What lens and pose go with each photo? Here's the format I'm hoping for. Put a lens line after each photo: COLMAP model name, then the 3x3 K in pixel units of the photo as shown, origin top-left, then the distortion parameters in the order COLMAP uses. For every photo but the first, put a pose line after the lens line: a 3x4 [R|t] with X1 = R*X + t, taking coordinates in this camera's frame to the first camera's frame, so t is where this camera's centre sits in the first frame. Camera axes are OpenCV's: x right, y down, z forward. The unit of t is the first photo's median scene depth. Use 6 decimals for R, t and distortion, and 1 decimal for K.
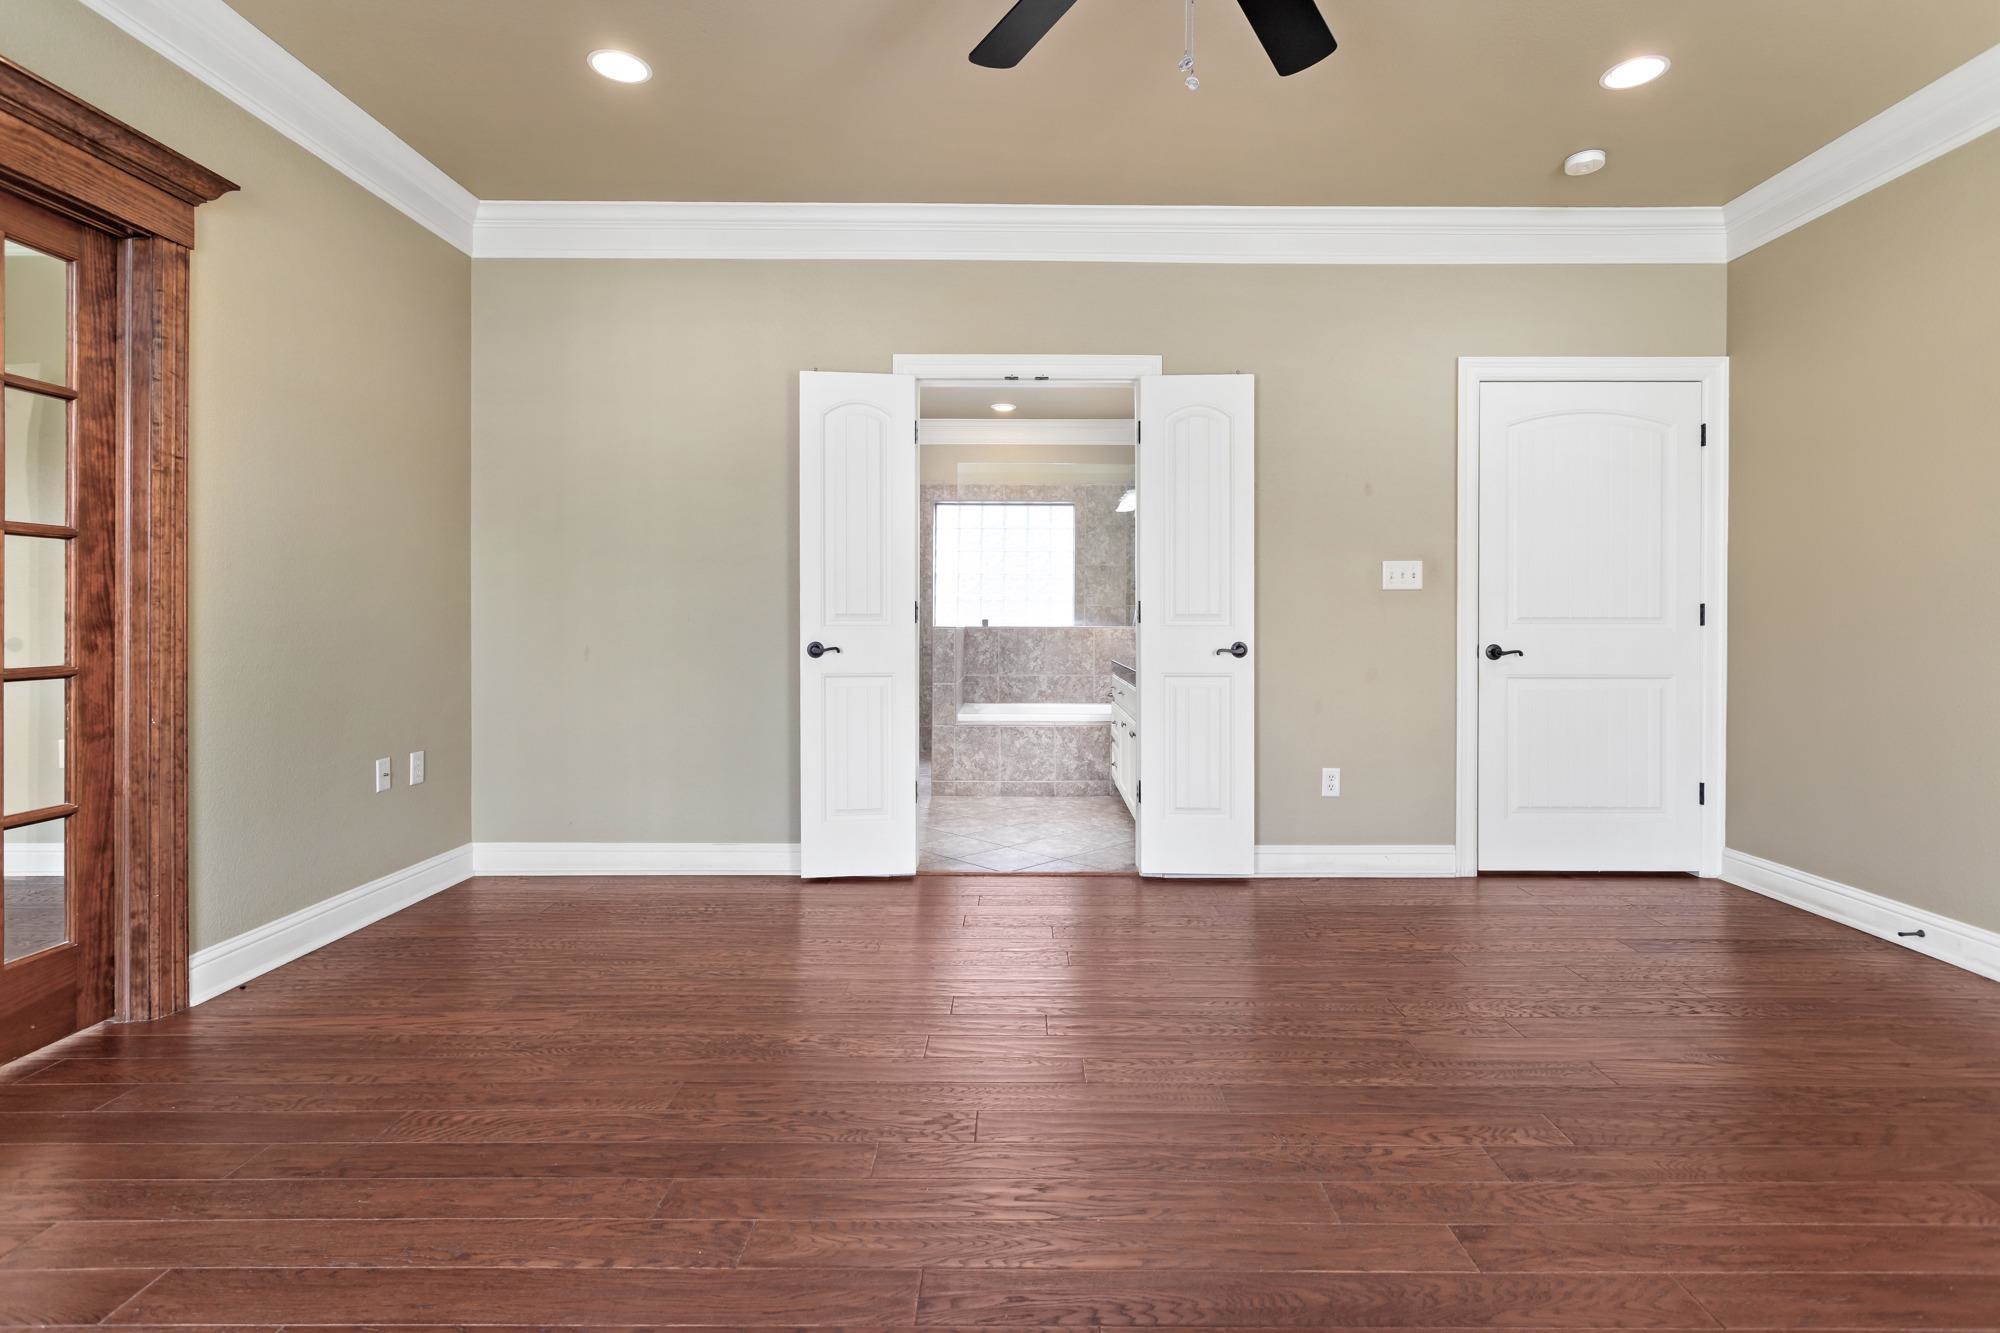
lens RADIAL K [[951.7, 0, 1008.5], [0, 951.7, 627.7], [0, 0, 1]] dist [0.002092, 0.000230]
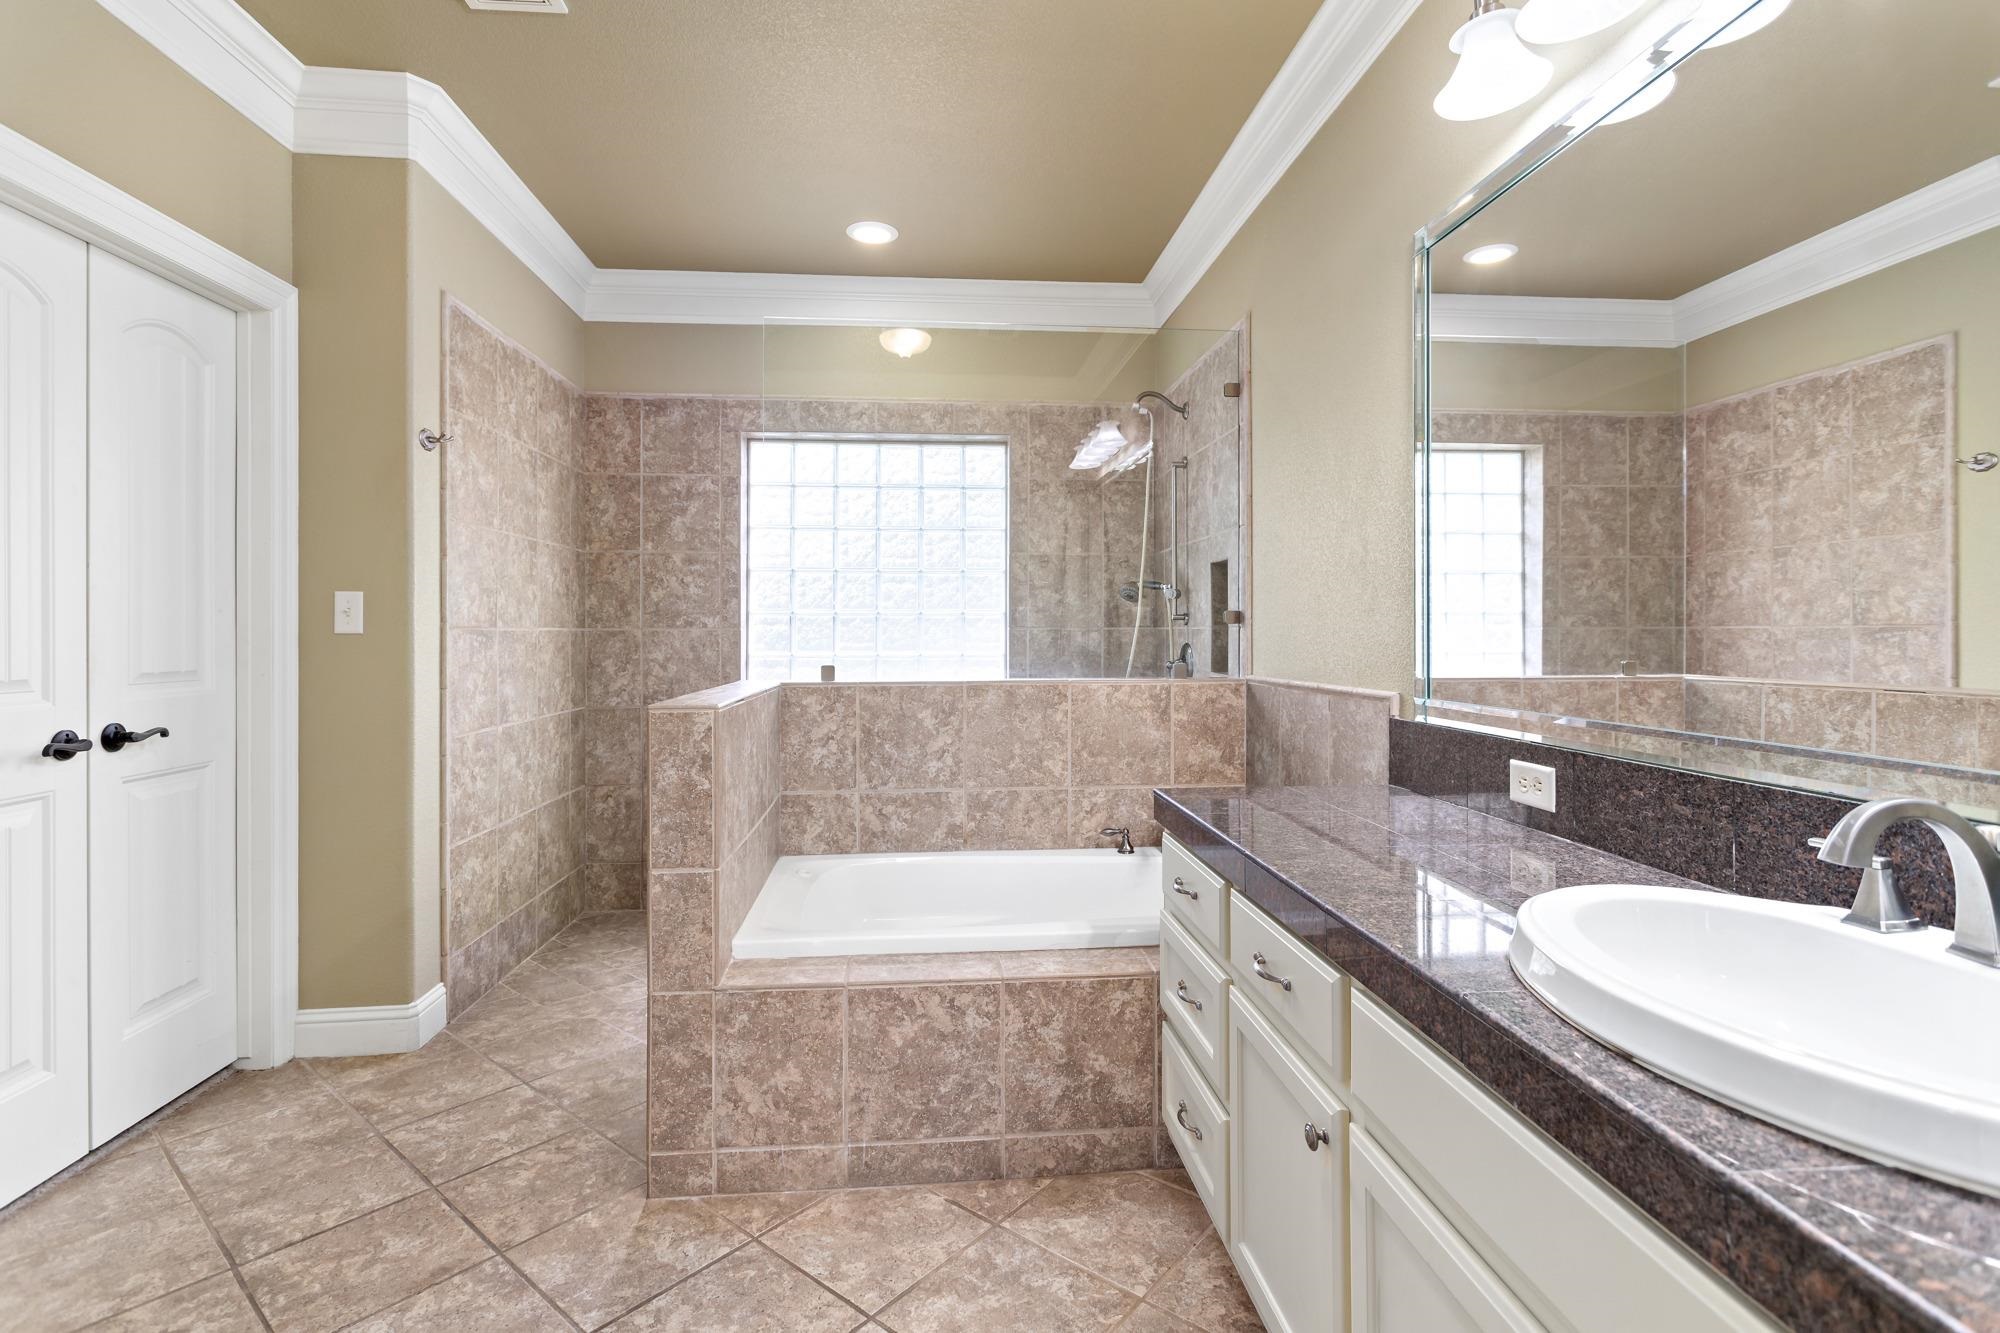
lens RADIAL K [[951.7, 0, 1008.5], [0, 951.7, 627.7], [0, 0, 1]] dist [0.002092, 0.000230]
pose [[0.993624, -0.005208, 0.112628, 0.009916], [0.006428, 0.999925, -0.010468, -0.021645], [-0.112565, 0.011125, 0.993582, 0.549870]]
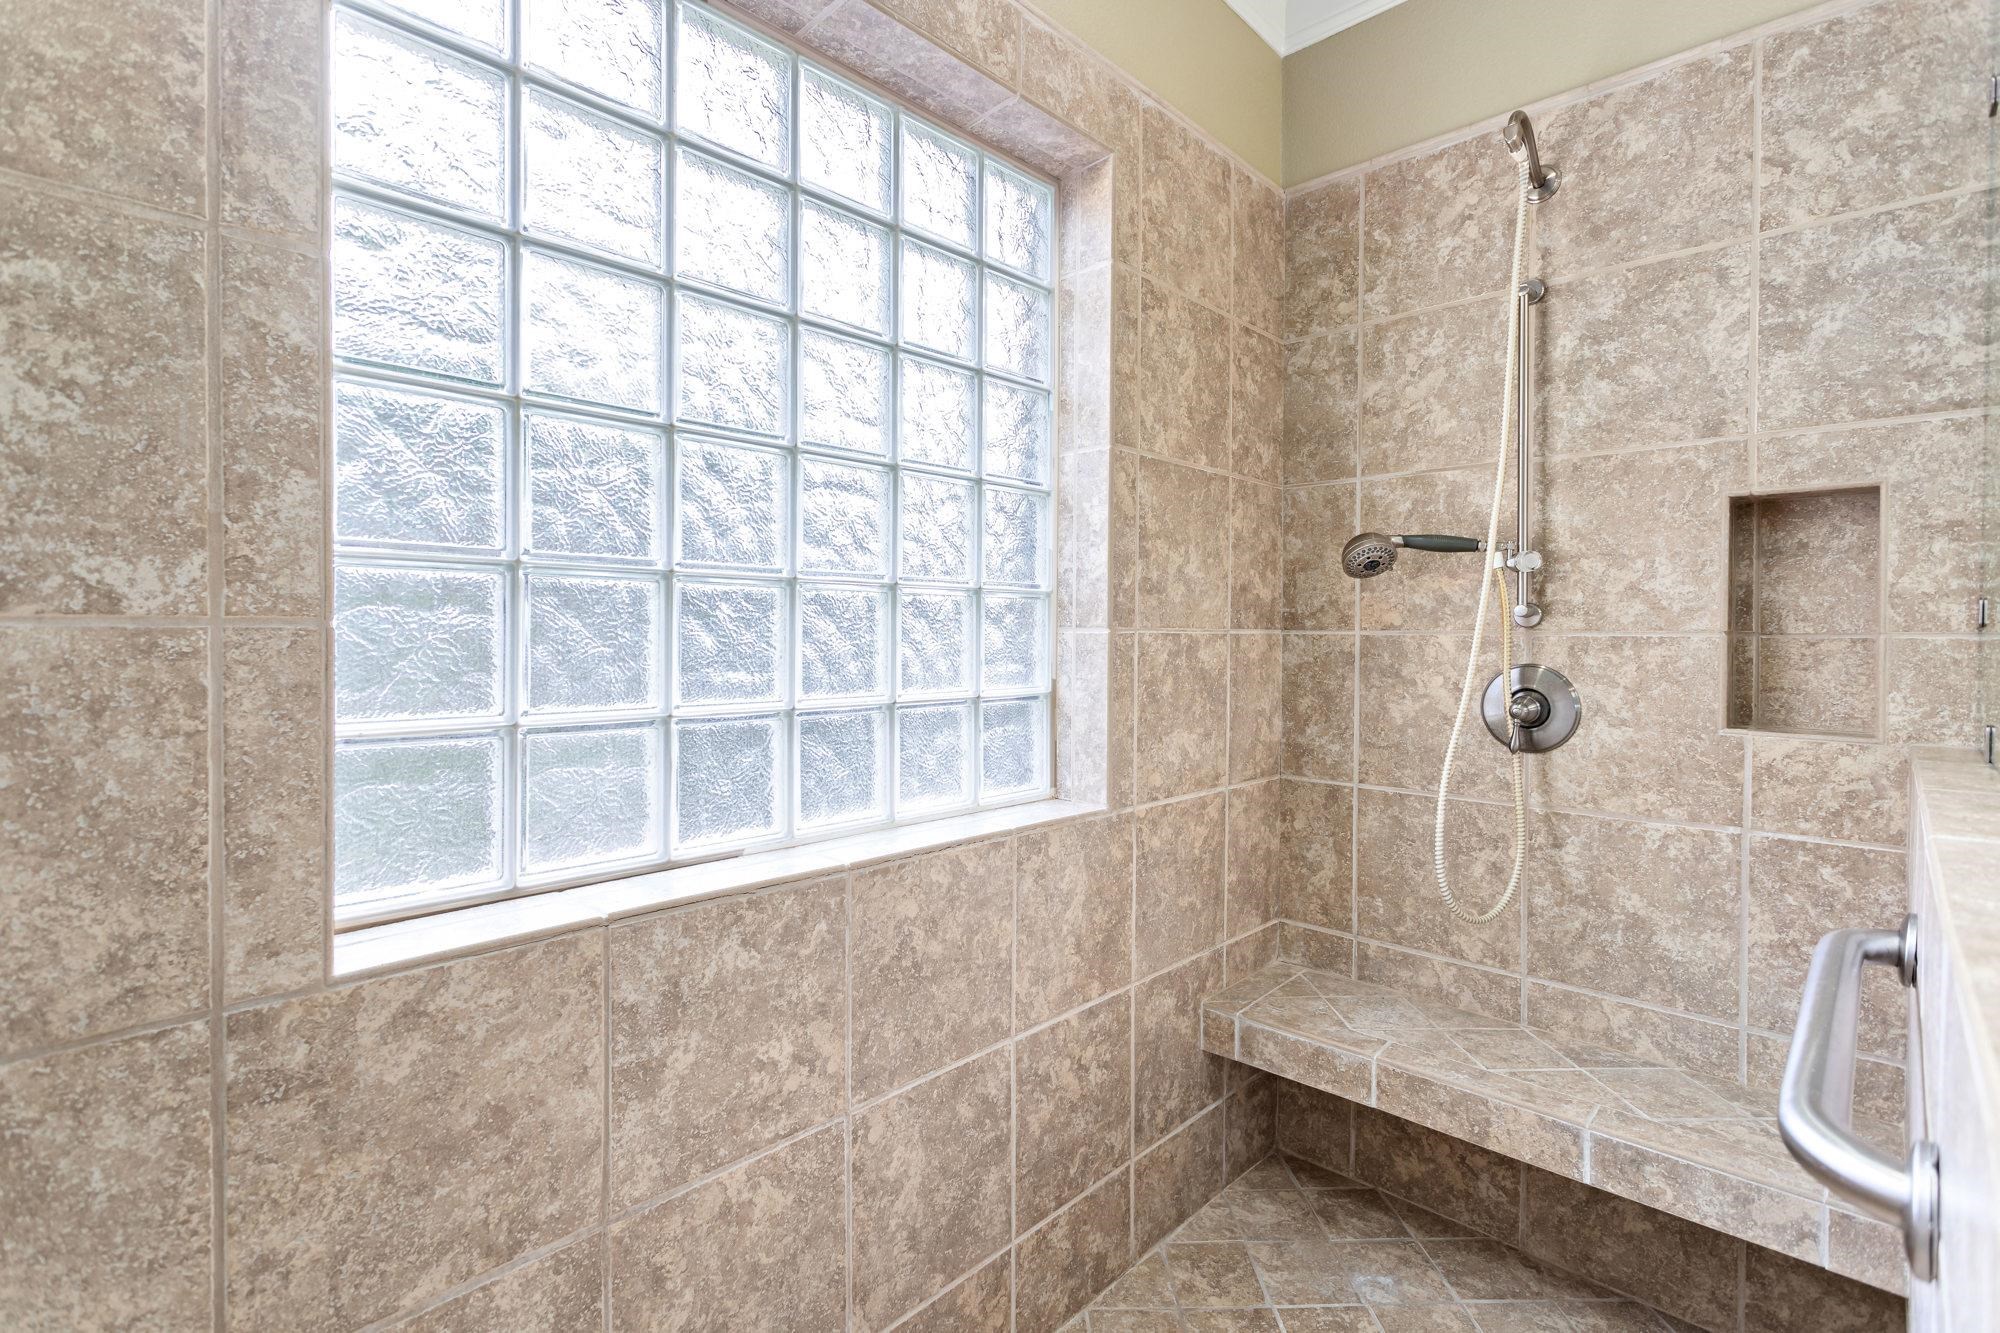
lens RADIAL K [[951.7, 0, 1008.5], [0, 951.7, 627.7], [0, 0, 1]] dist [0.002092, 0.000230]
pose [[0.678039, 0.004781, 0.735011, -0.127116], [-0.000881, 0.999983, -0.005692, -0.027213], [-0.735026, 0.003212, 0.678031, 1.034493]]
